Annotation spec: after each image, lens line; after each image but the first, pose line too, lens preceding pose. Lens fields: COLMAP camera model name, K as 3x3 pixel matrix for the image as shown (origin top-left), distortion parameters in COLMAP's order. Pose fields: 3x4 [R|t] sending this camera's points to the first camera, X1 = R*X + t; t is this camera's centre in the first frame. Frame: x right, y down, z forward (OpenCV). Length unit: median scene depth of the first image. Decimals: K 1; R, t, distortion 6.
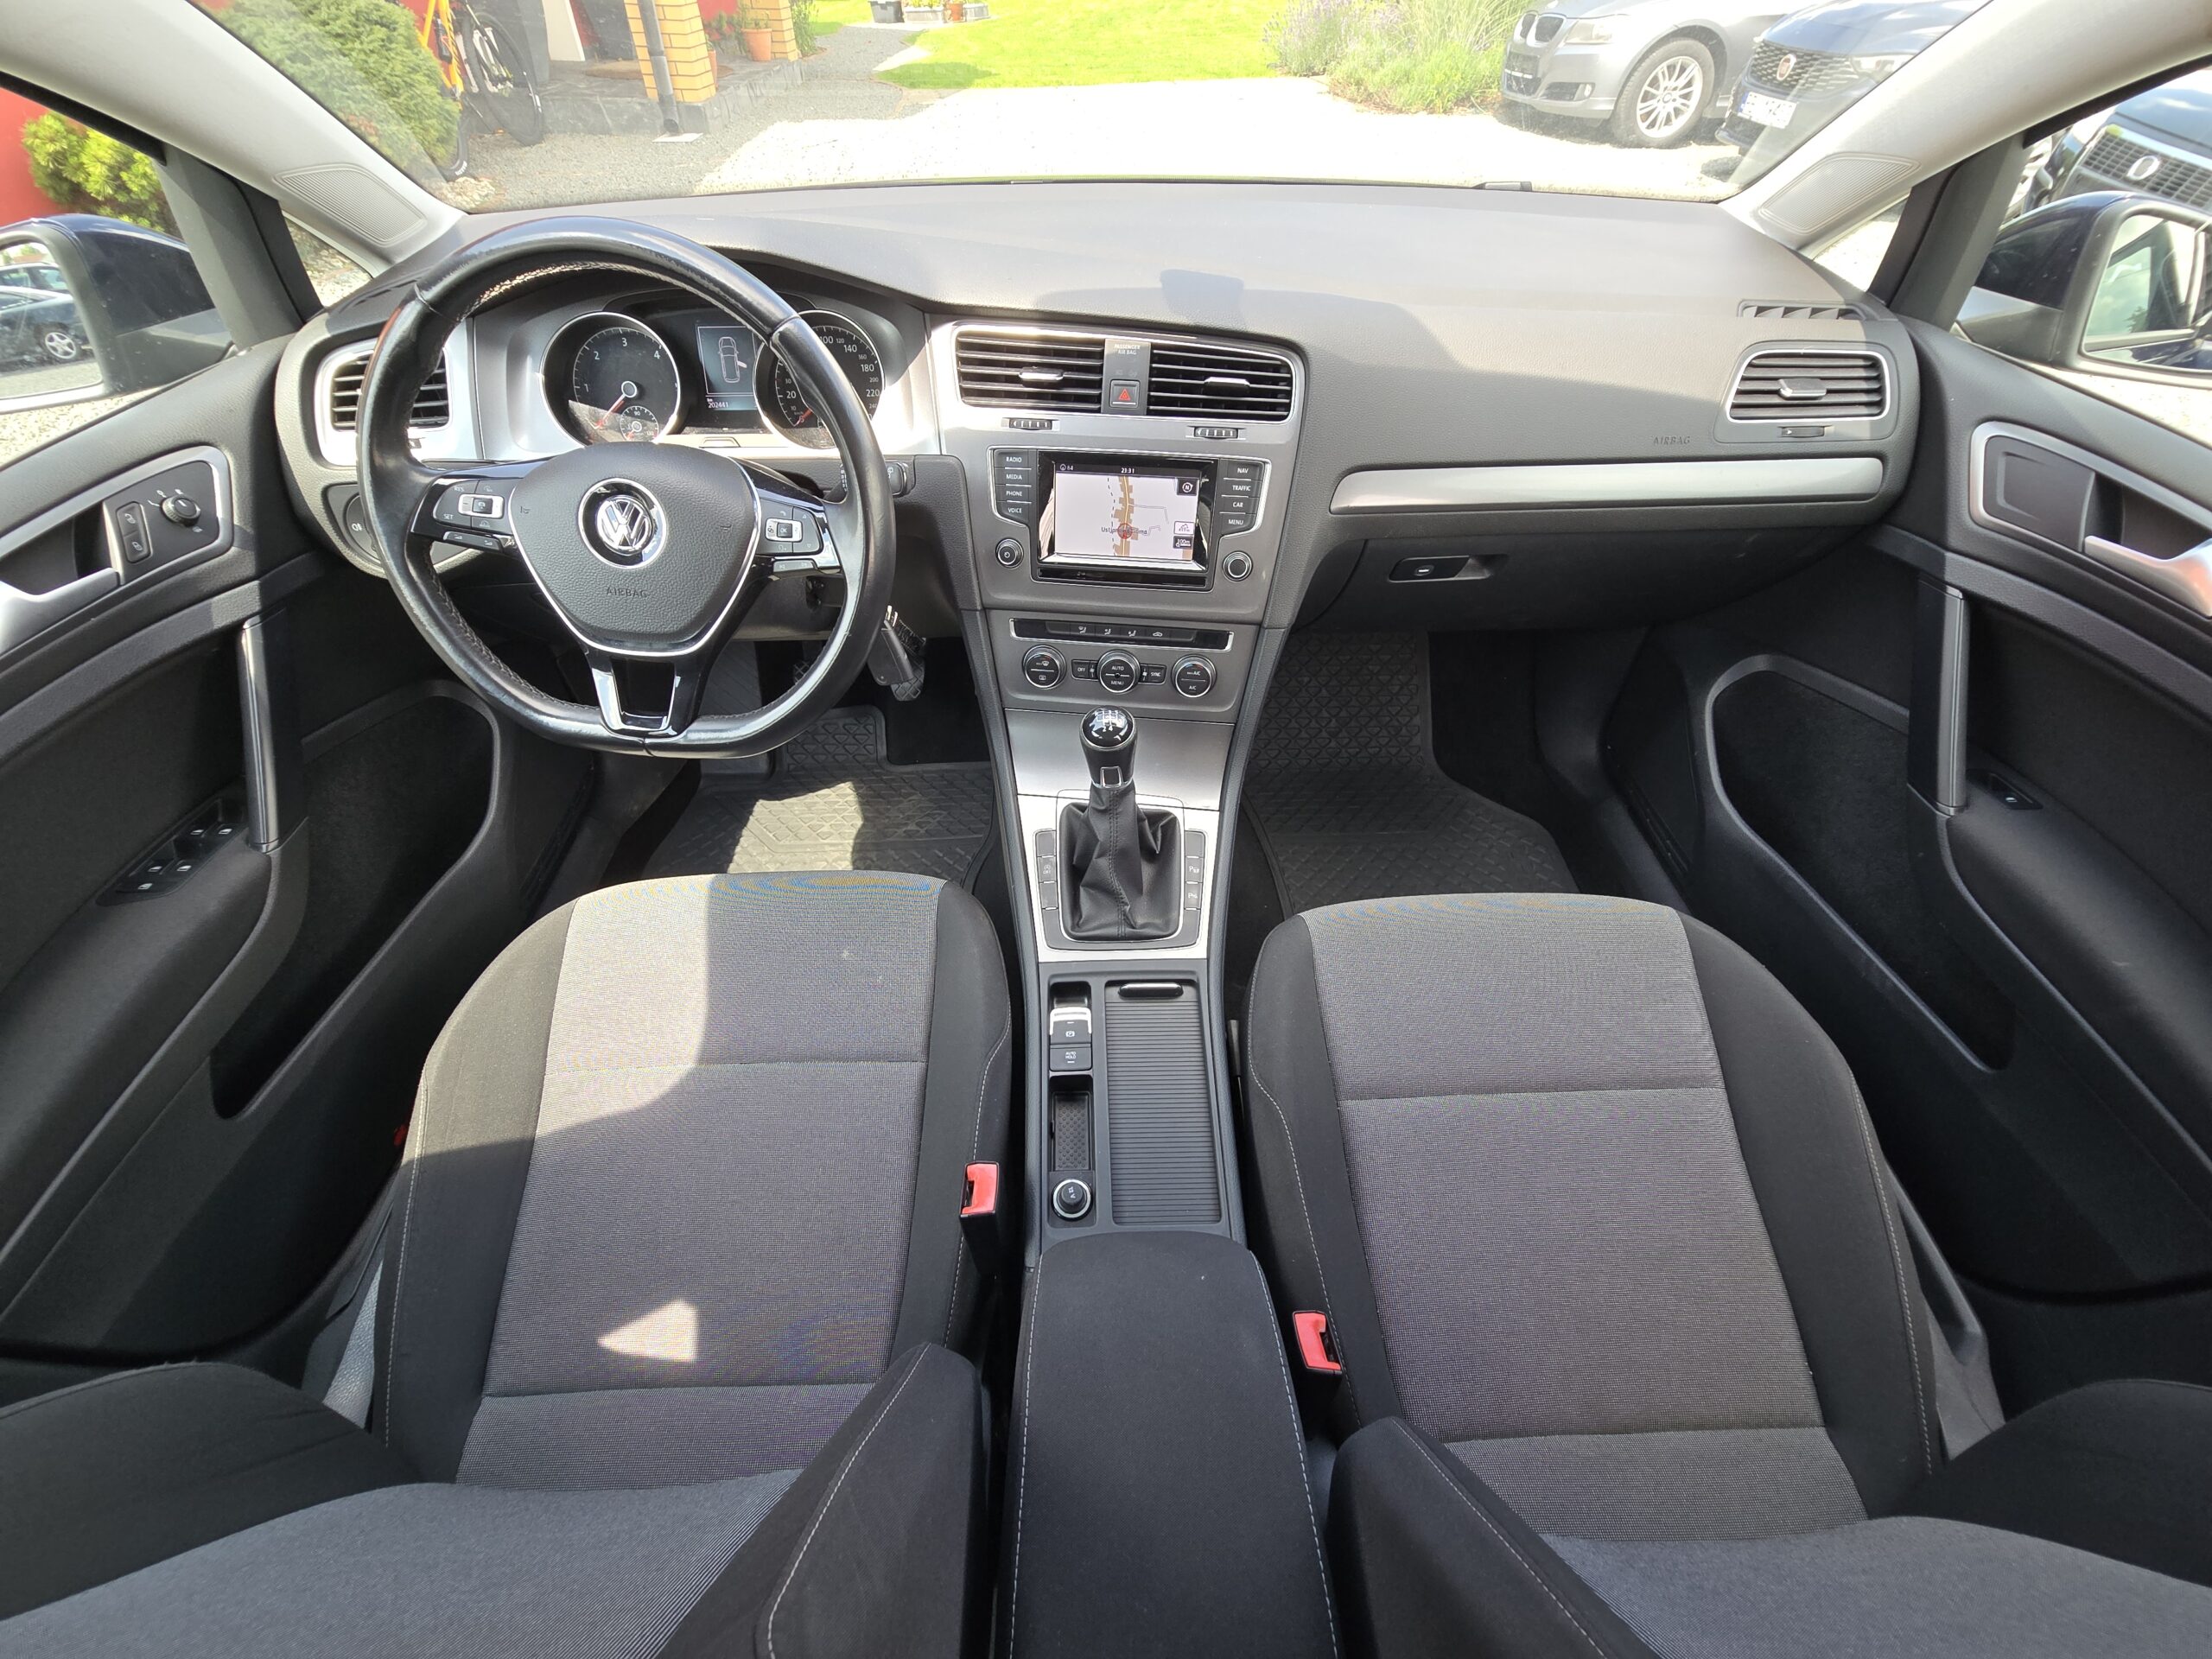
lens RADIAL K [[908.6, 0, 1109.3], [0, 908.6, 827.3], [0, 0, 1]] dist [0.002655, -0.002434]
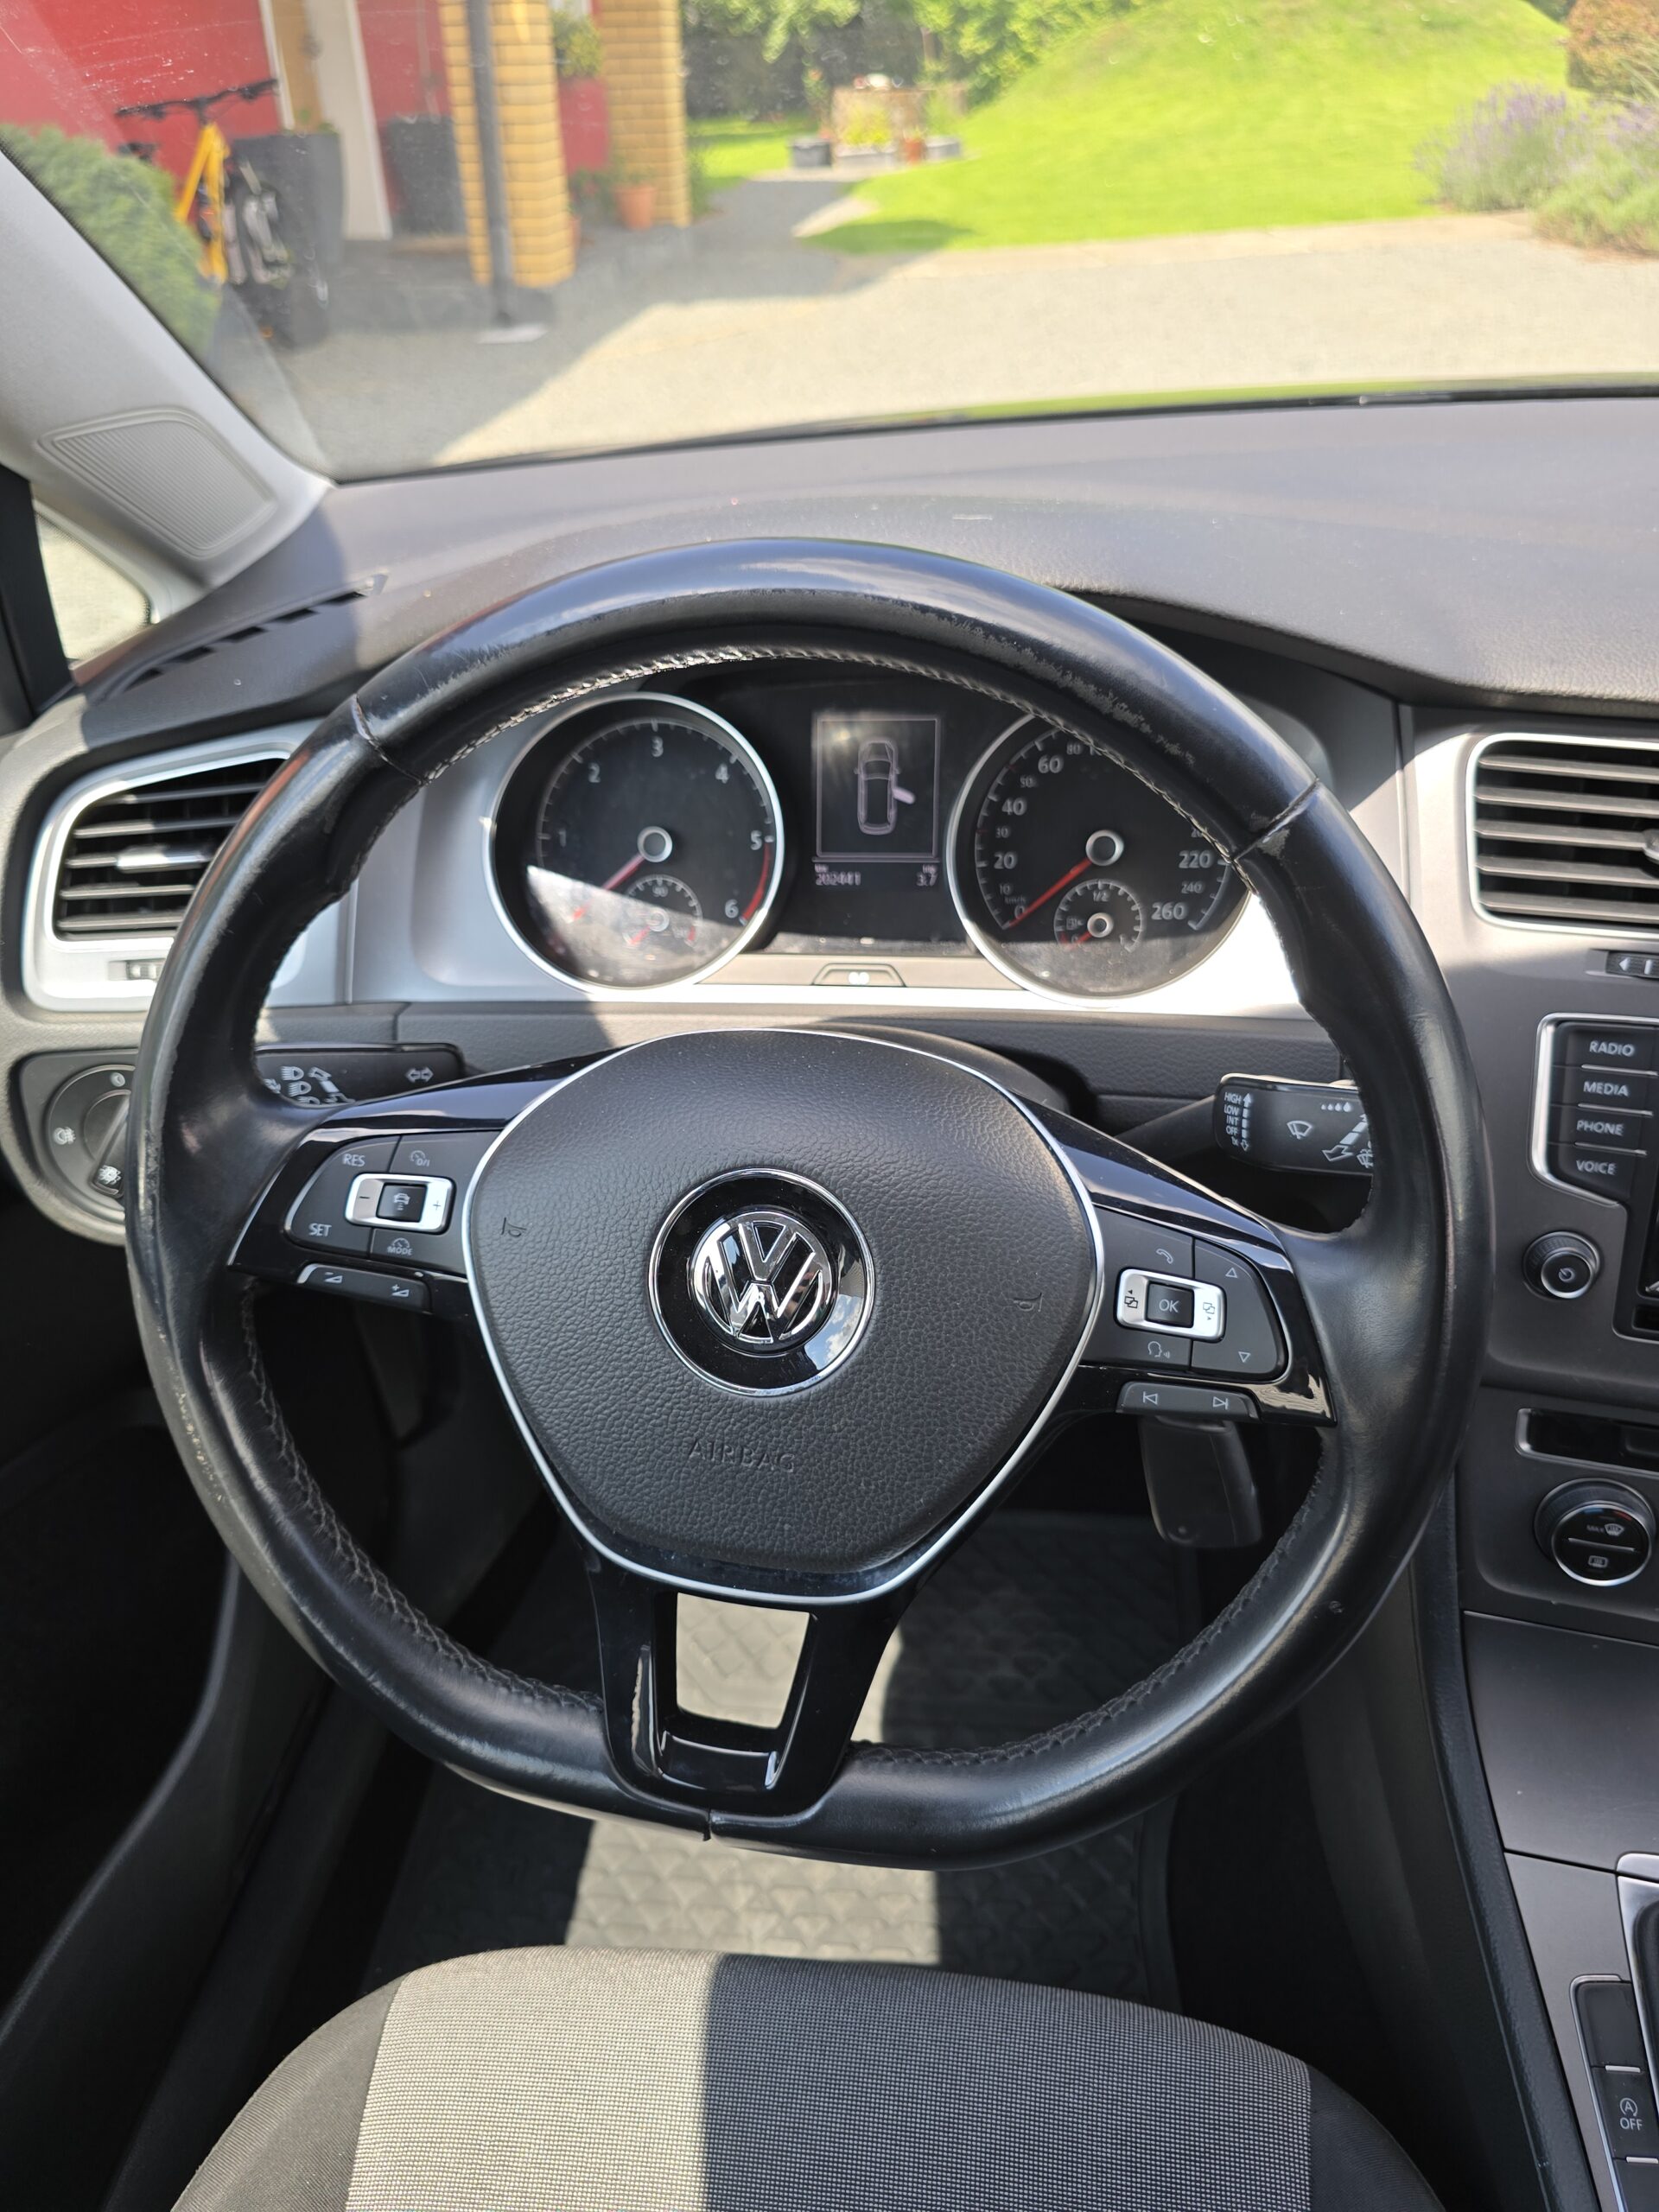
lens RADIAL K [[1503.4, 0, 825.7], [0, 1503.4, 1104.0], [0, 0, 1]] dist [0.035892, -0.036098]
pose [[0.987559, 0.046854, -0.150109, -0.327966], [-0.071685, 0.983761, -0.164545, -0.238966], [0.139962, 0.173258, 0.974881, 0.304517]]
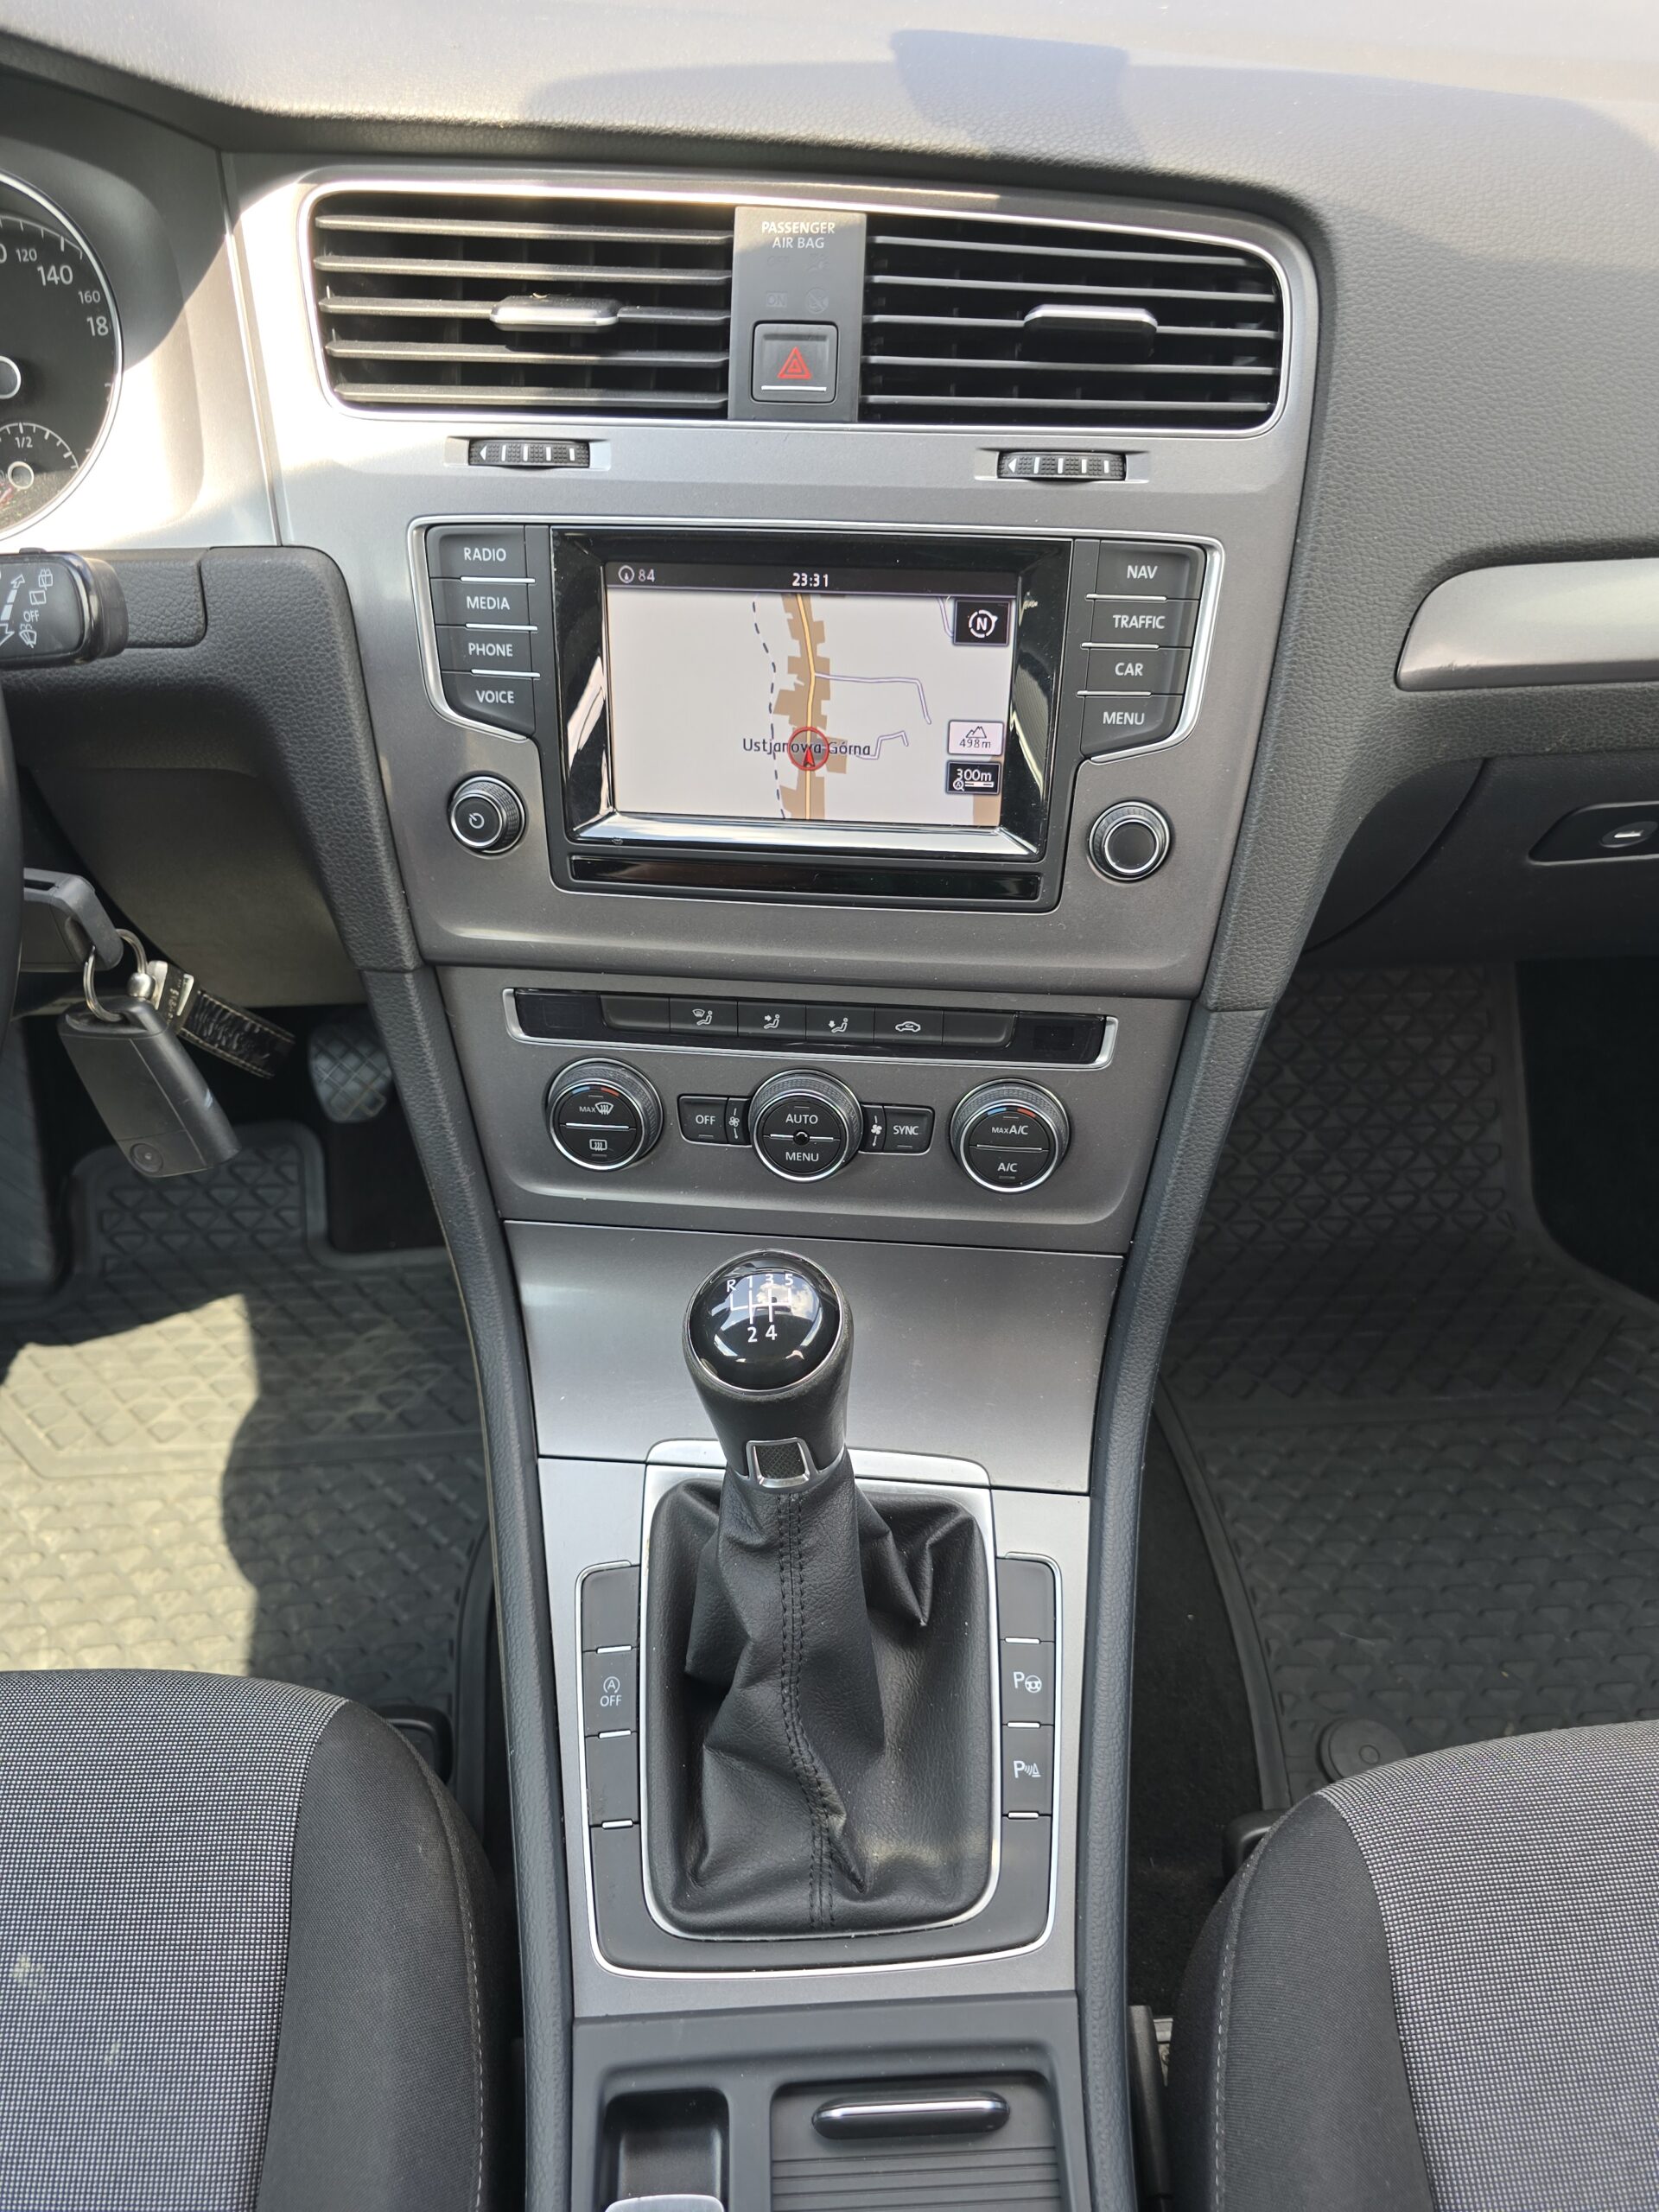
lens RADIAL K [[1503.4, 0, 853.8], [0, 1503.4, 1101.9], [0, 0, 1]] dist [0.035892, -0.036098]
pose [[0.999803, -0.019833, 0.001005, 0.031091], [0.019855, 0.997347, -0.070033, -0.144736], [0.000387, 0.070040, 0.997544, 0.415806]]
